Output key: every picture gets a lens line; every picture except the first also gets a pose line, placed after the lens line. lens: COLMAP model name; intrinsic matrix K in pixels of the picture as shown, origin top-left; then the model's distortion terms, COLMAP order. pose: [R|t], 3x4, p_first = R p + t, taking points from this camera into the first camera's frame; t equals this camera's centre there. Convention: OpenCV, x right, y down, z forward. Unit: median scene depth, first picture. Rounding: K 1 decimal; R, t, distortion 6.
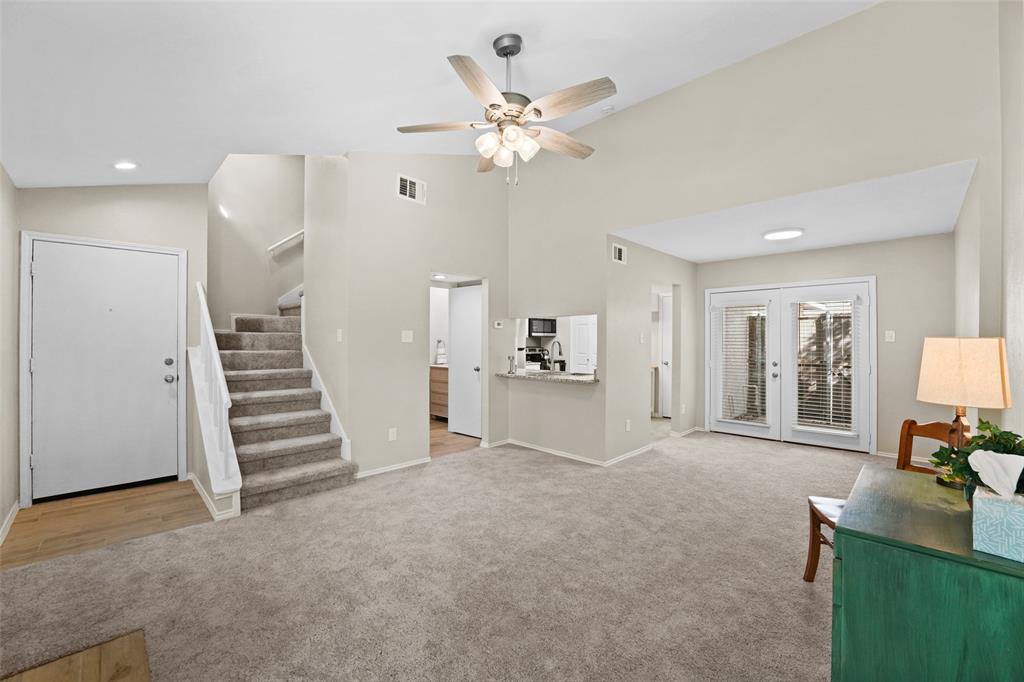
lens RADIAL K [[414.3, 0, 511.9], [0, 414.3, 338.8], [0, 0, 1]] dist [-0.025162, 0.000298]
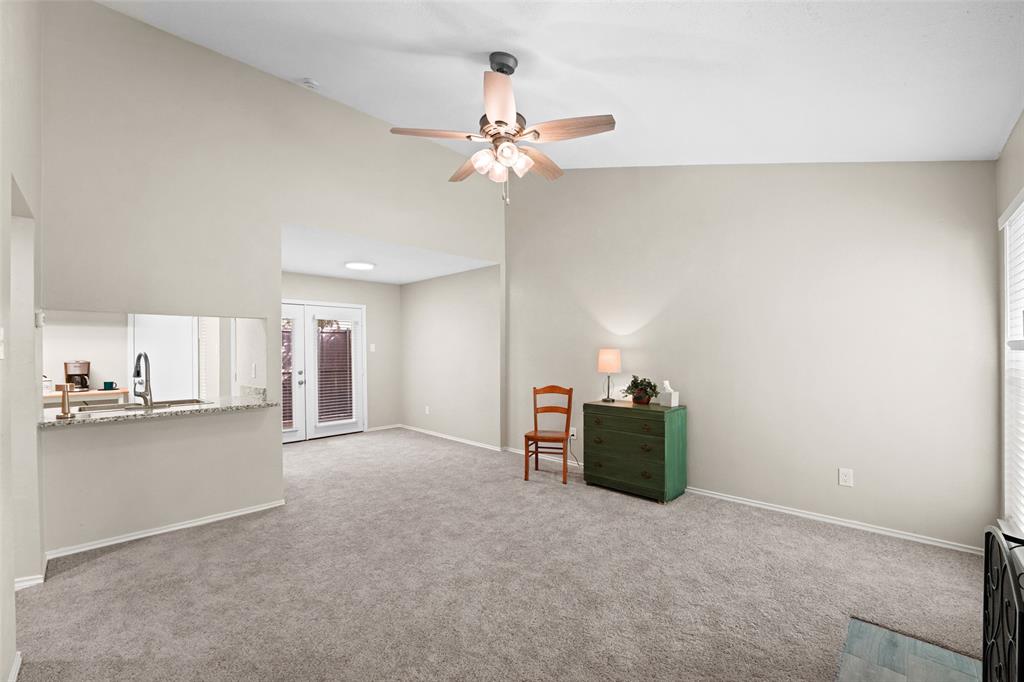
lens RADIAL K [[422.1, 0, 500.6], [0, 422.1, 350.5], [0, 0, 1]] dist [-0.019726, 0.000301]
pose [[-0.001543, -0.004552, 0.999988, -0.564940], [-0.003223, 0.999984, 0.004547, -0.005854], [-0.999994, -0.003216, -0.001558, 0.515346]]
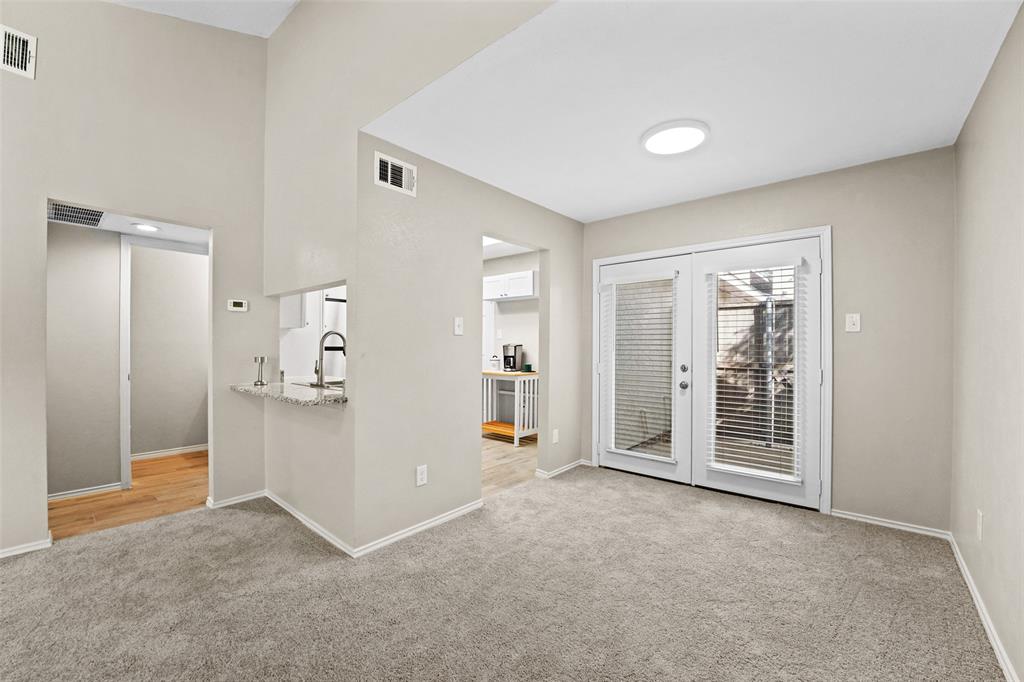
lens RADIAL K [[412.4, 0, 511.8], [0, 412.4, 345.6], [0, 0, 1]] dist [-0.022669, 0.000122]
pose [[0.997523, 0.000087, 0.070336, 0.359038], [-0.000634, 0.999970, 0.007742, 0.022521], [-0.070333, -0.007768, 0.997493, 0.405389]]
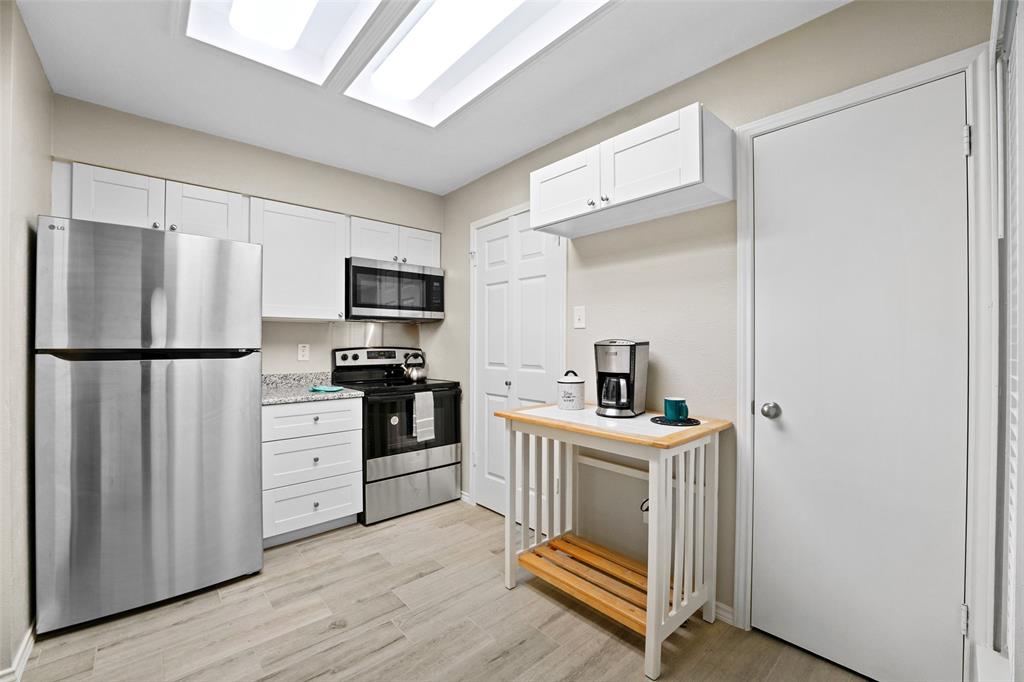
lens RADIAL K [[440.5, 0, 503.5], [0, 440.5, 345.6], [0, 0, 1]] dist [-0.001016, -0.000125]
pose [[0.997677, -0.004162, -0.067989, 0.353094], [0.004680, 0.999961, 0.007453, 0.028818], [0.067955, -0.007754, 0.997658, 1.093193]]
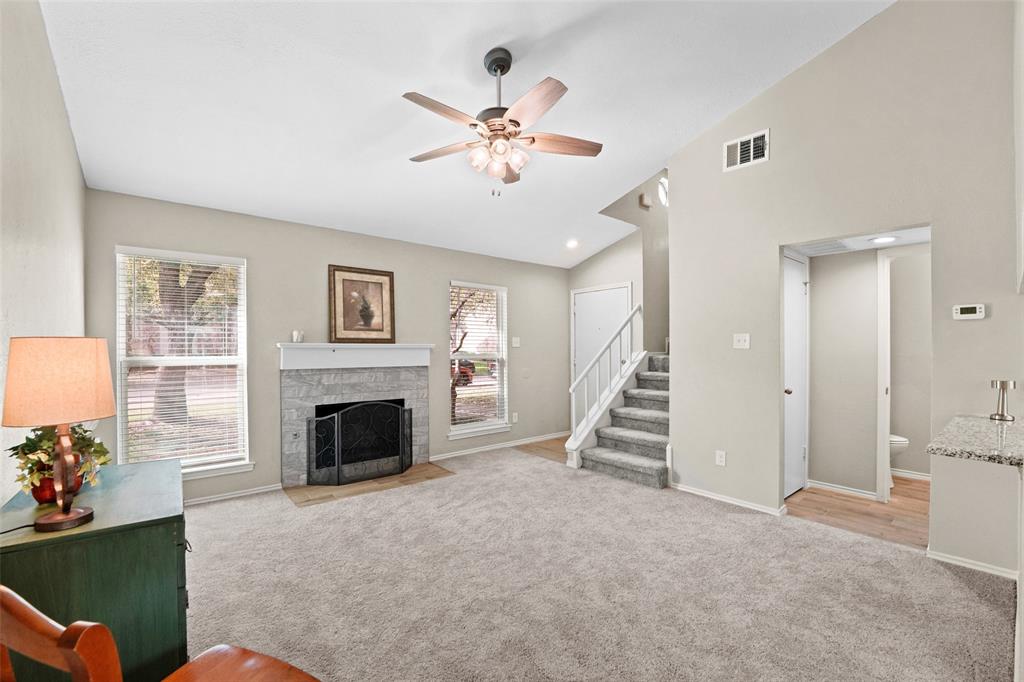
lens RADIAL K [[422.1, 0, 500.6], [0, 422.1, 350.5], [0, 0, 1]] dist [-0.019726, 0.000301]
pose [[-0.107829, 0.003210, -0.994164, 0.535290], [0.004933, 0.999984, 0.002694, 0.007019], [0.994157, -0.004613, -0.107843, 0.570247]]
